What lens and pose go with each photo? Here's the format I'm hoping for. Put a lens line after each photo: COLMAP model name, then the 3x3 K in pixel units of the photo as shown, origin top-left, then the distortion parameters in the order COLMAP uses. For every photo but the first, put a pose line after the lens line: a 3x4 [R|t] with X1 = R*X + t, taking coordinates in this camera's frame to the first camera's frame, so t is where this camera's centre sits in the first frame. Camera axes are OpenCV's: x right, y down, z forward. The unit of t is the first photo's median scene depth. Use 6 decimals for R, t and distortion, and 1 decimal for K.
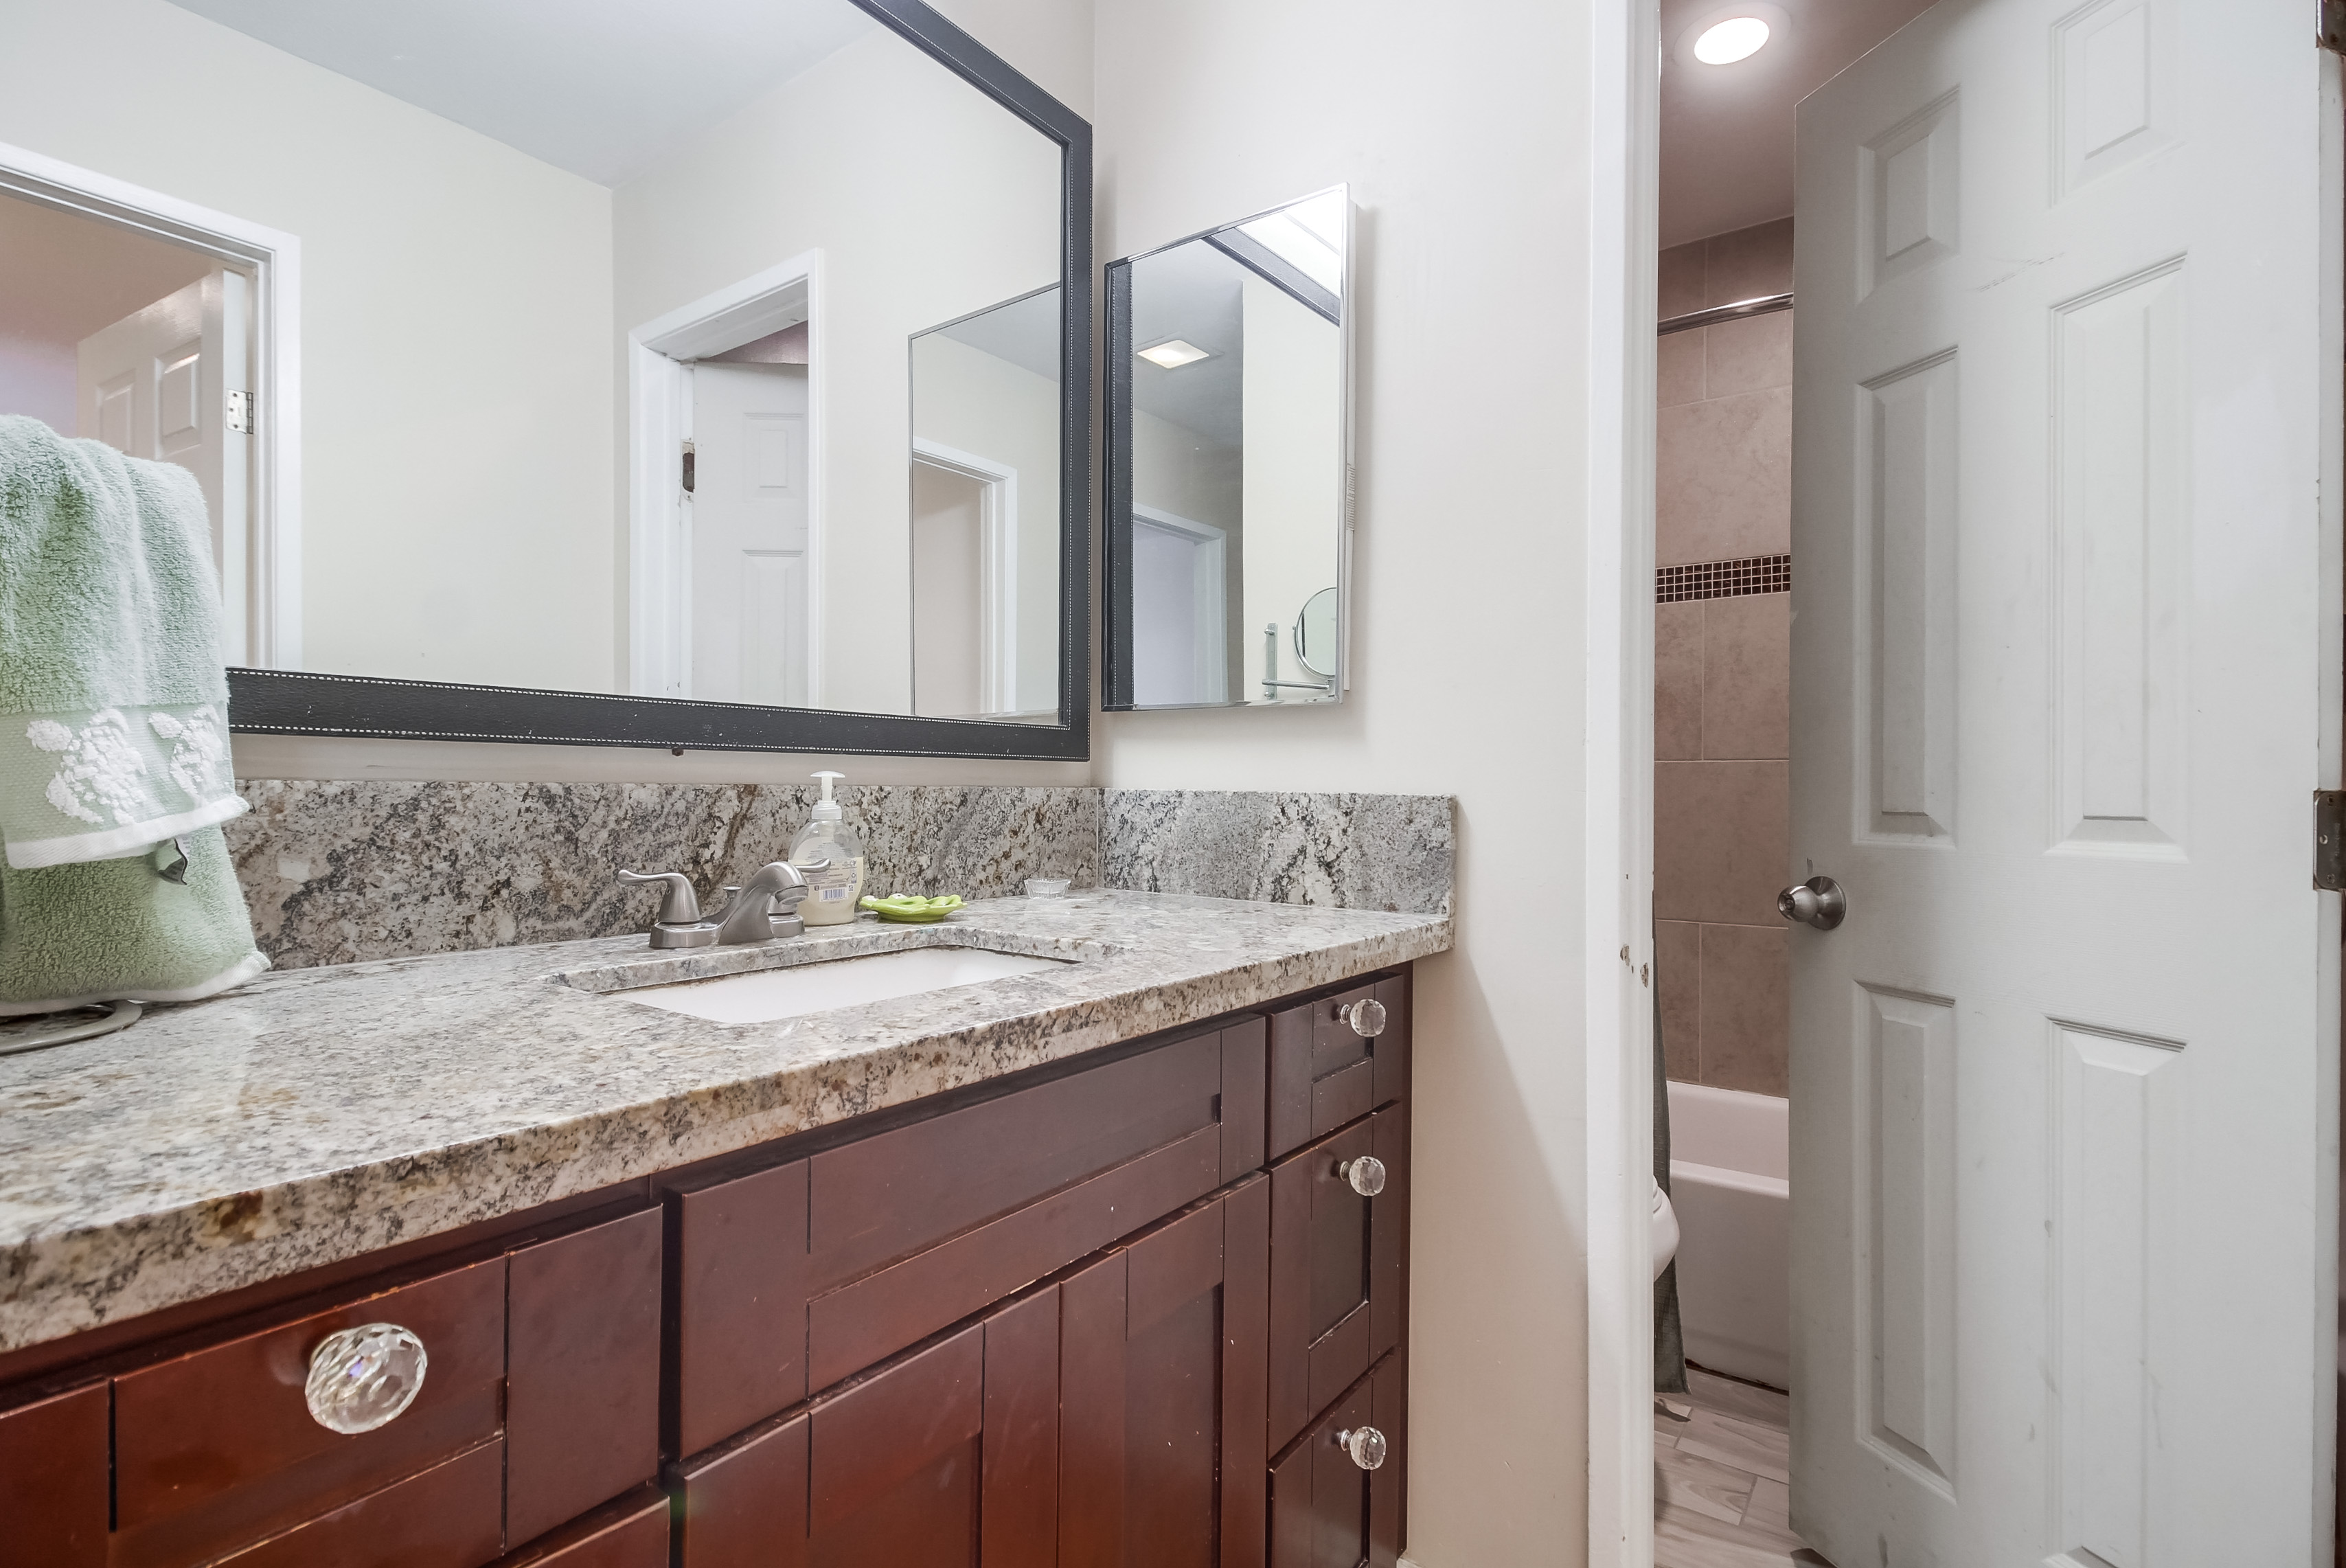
lens RADIAL K [[1144.5, 0, 1173.0], [0, 1144.5, 784.0], [0, 0, 1]] dist [-0.000234, 0.000107]
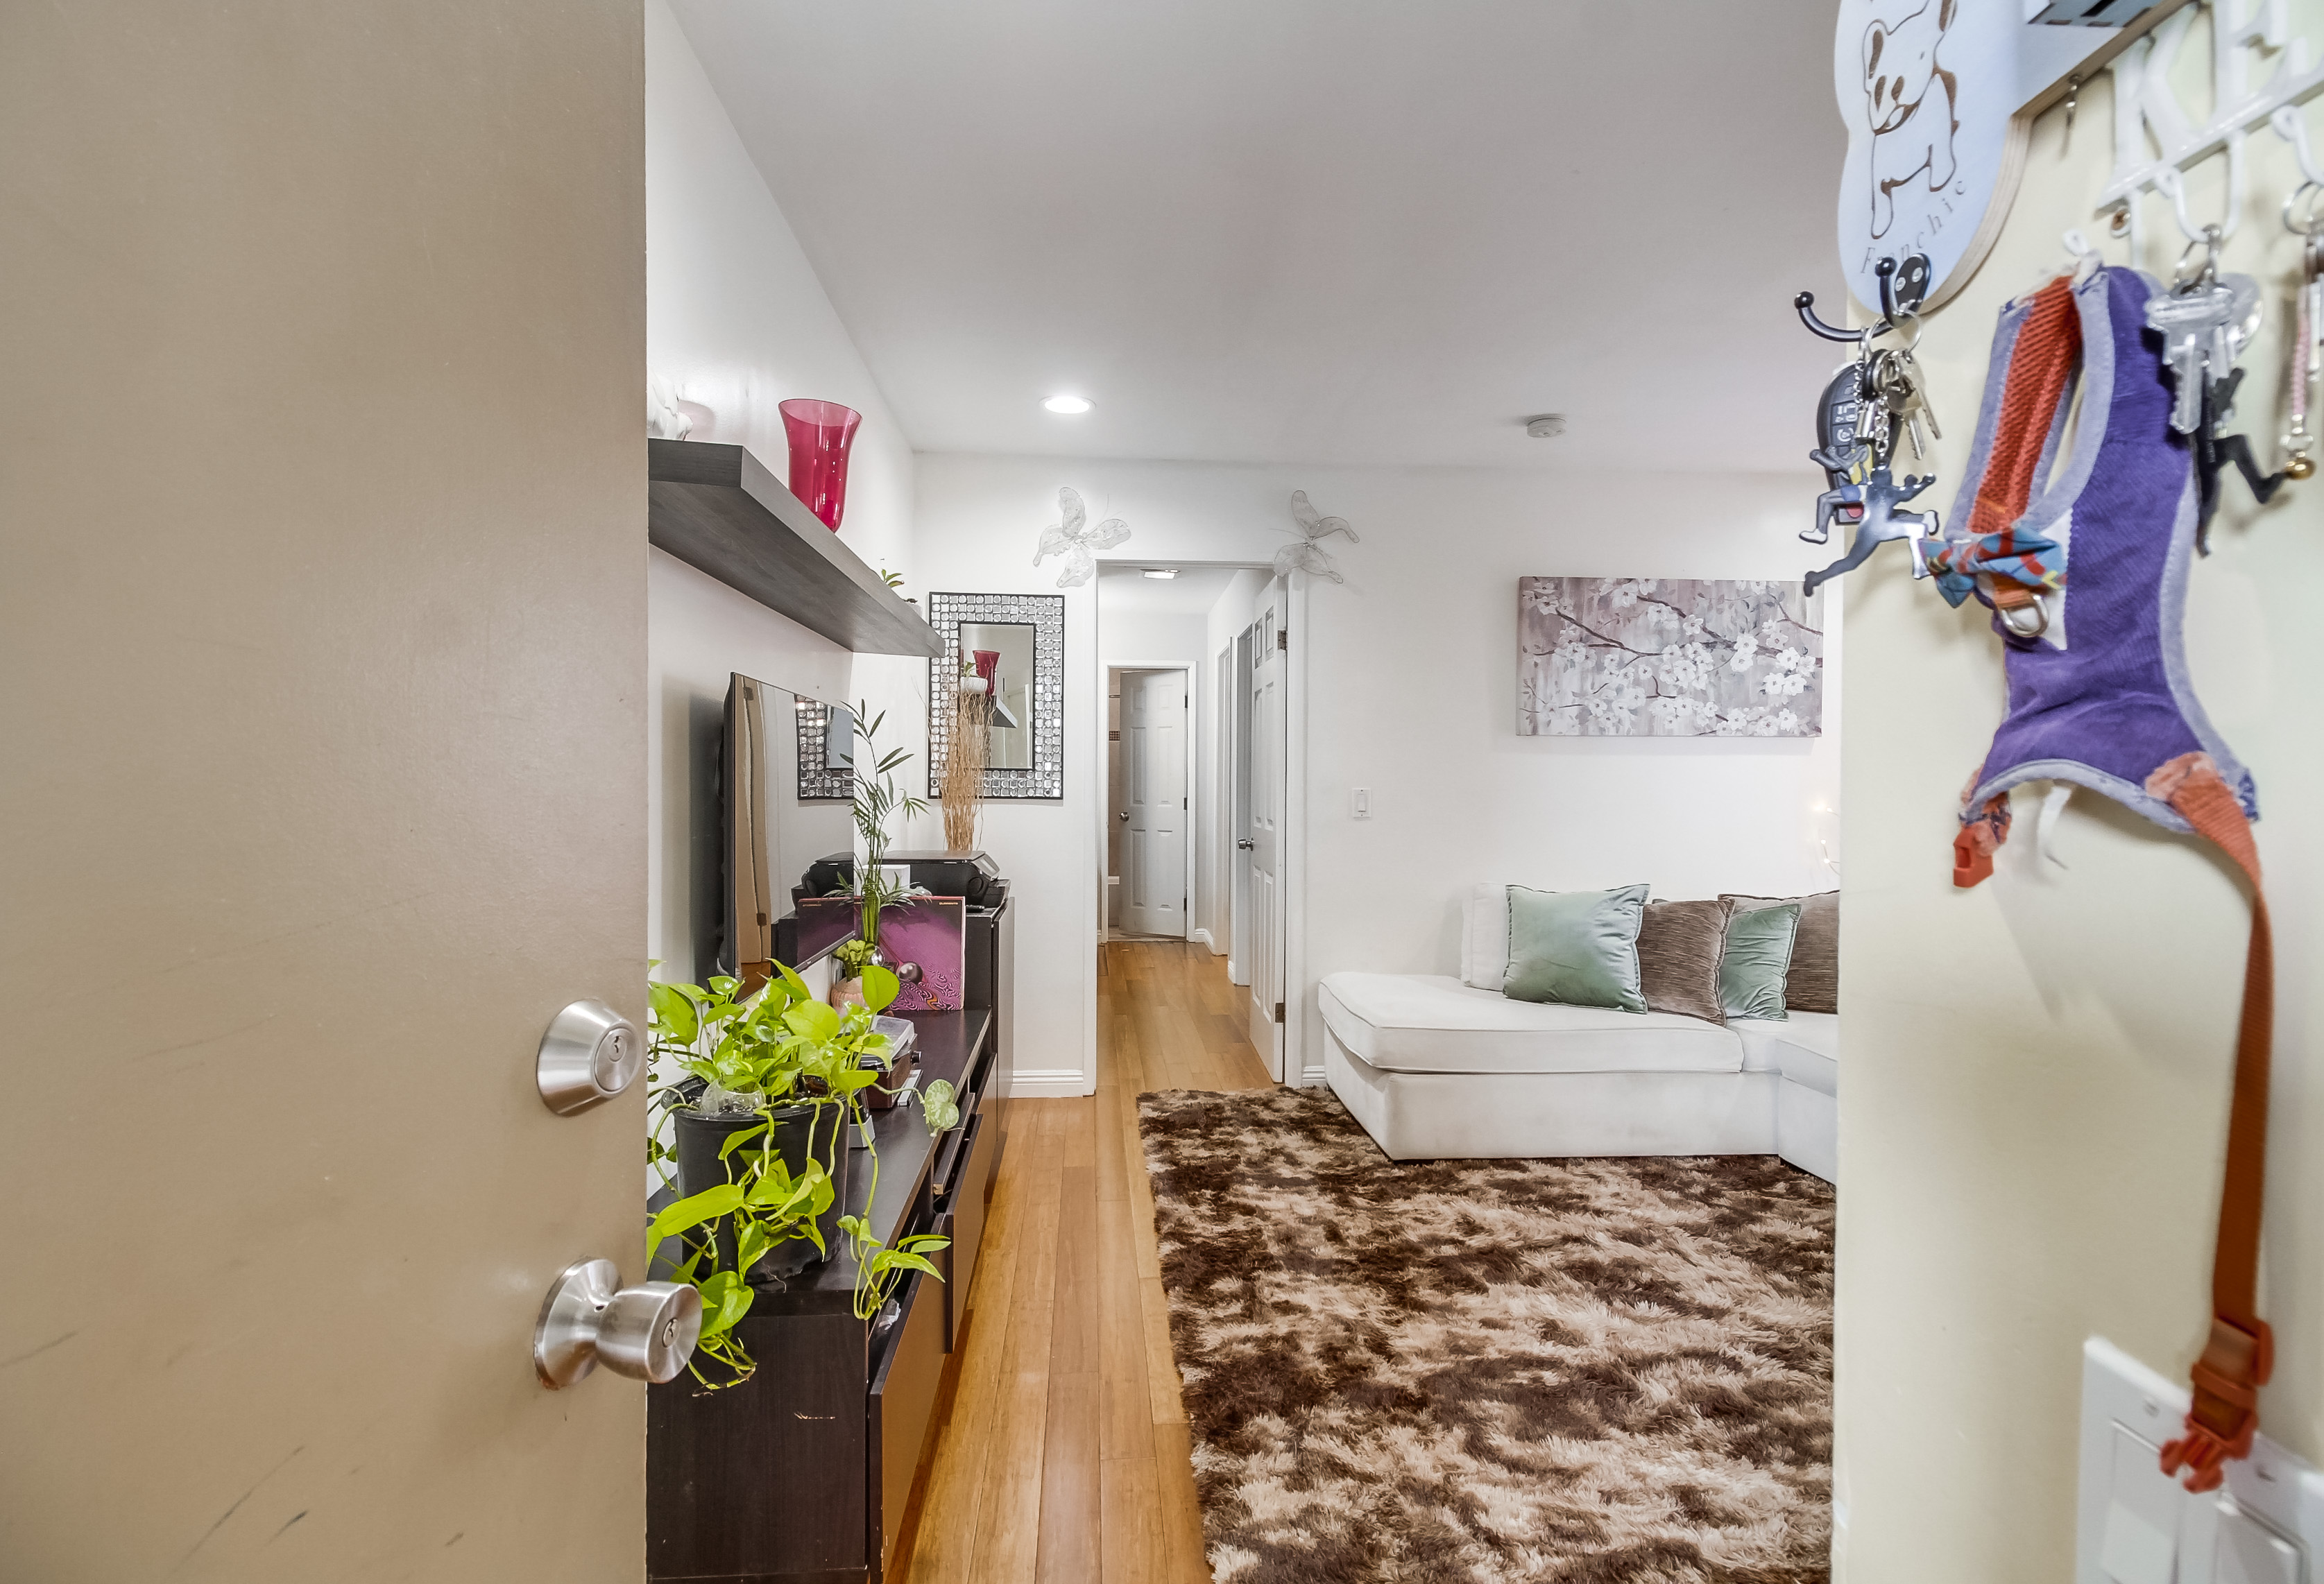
lens RADIAL K [[1119.5, 0, 1178.4], [0, 1119.5, 793.0], [0, 0, 1]] dist [0.015458, -0.000293]
pose [[0.758670, -0.008716, 0.651416, -3.006606], [-0.000056, 0.999910, 0.013444, -0.093485], [-0.651475, -0.010236, 0.758601, -3.573279]]
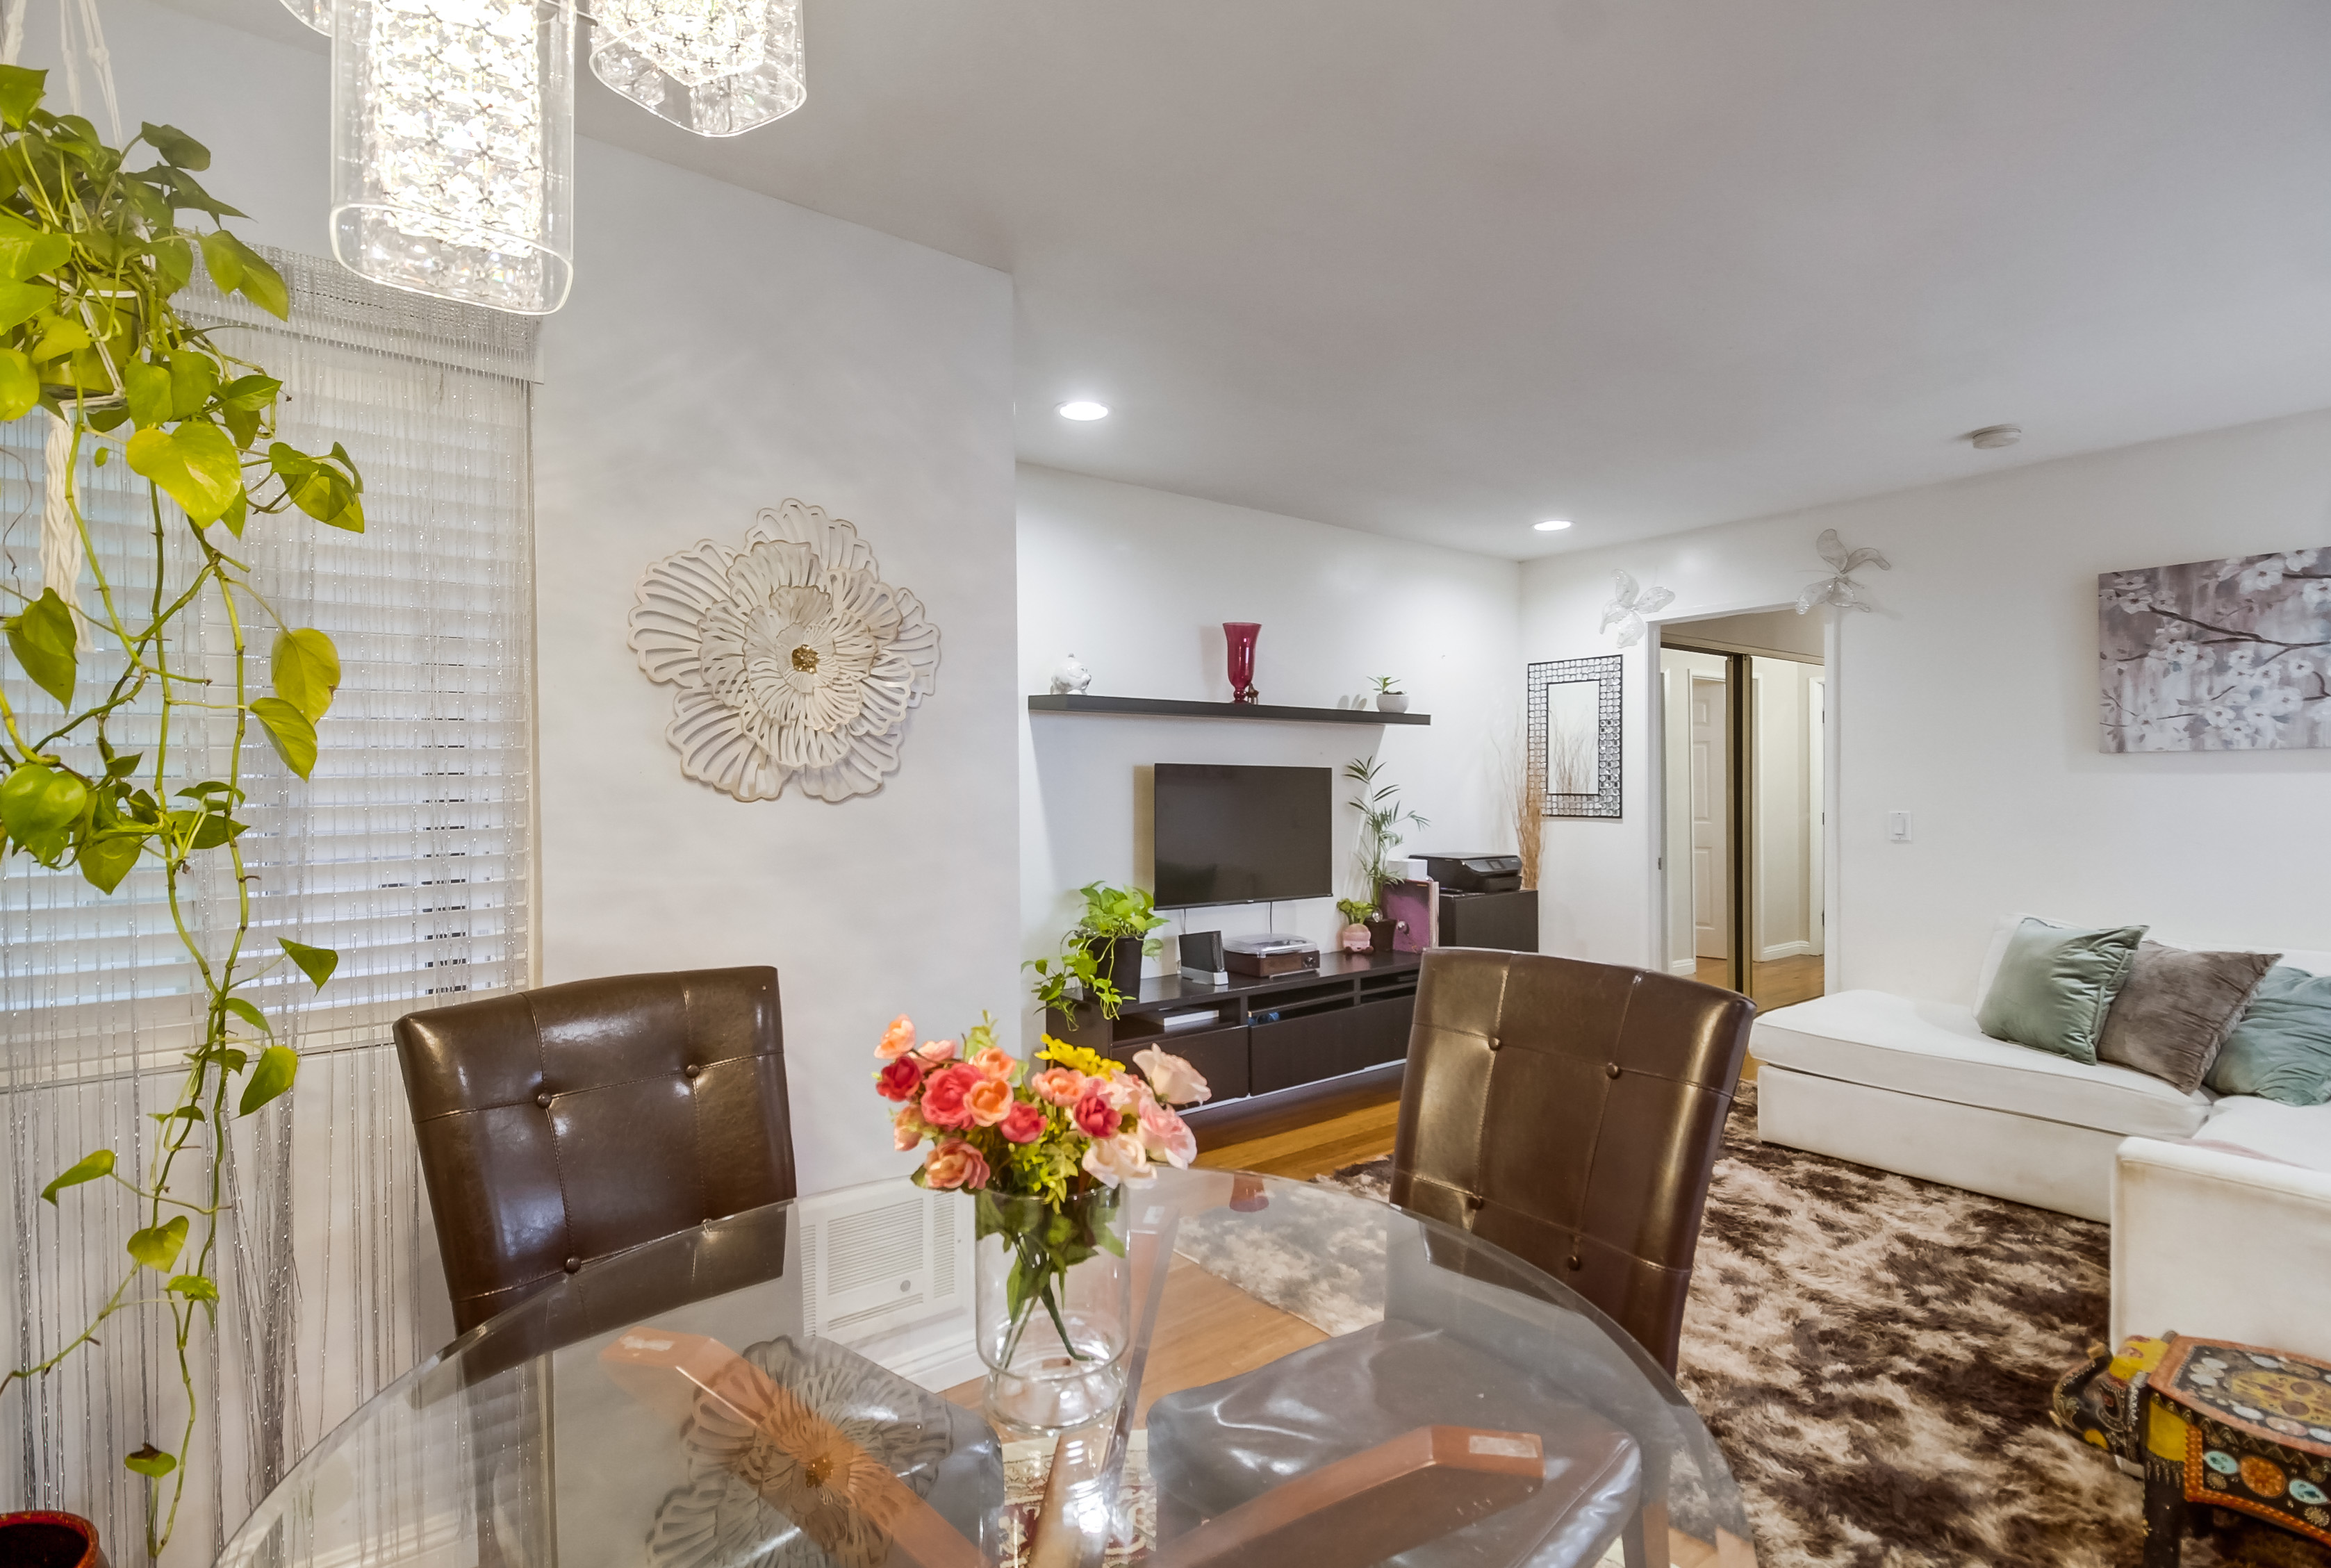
lens RADIAL K [[1101.4, 0, 1182.7], [0, 1101.4, 802.7], [0, 0, 1]] dist [0.016523, -0.013930]
pose [[0.964210, -0.006521, -0.265061, -1.723910], [0.009682, 0.999897, 0.010621, -0.140237], [0.264964, -0.012807, 0.964173, -5.036841]]
